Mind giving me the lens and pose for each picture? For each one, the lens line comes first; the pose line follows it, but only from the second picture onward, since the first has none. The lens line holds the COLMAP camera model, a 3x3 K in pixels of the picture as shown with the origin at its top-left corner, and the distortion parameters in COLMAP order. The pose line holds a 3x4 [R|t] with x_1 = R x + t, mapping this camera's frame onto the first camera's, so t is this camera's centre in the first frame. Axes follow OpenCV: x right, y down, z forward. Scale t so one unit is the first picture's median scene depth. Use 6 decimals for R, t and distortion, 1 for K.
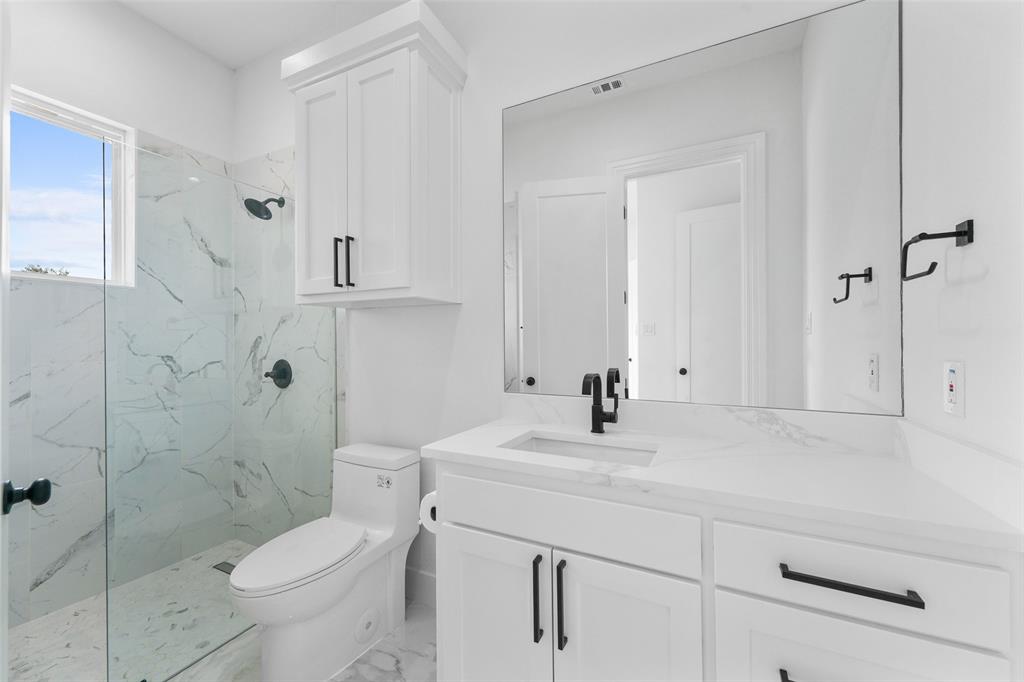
lens RADIAL K [[407.6, 0, 525.9], [0, 407.6, 340.2], [0, 0, 1]] dist [0.000430, -0.000577]
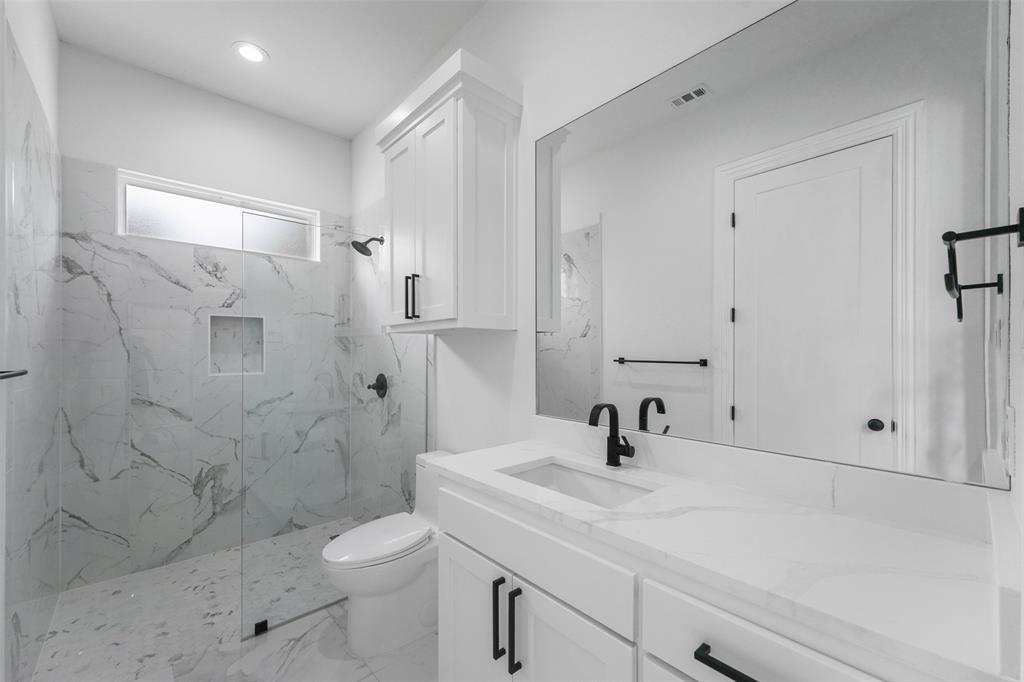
lens RADIAL K [[407.6, 0, 505.8], [0, 407.6, 343.8], [0, 0, 1]] dist [0.000430, -0.000577]
pose [[0.924411, -0.003969, -0.381377, 0.403529], [-0.003451, 0.999818, -0.018768, -0.051565], [0.381382, 0.018665, 0.924229, 0.020521]]
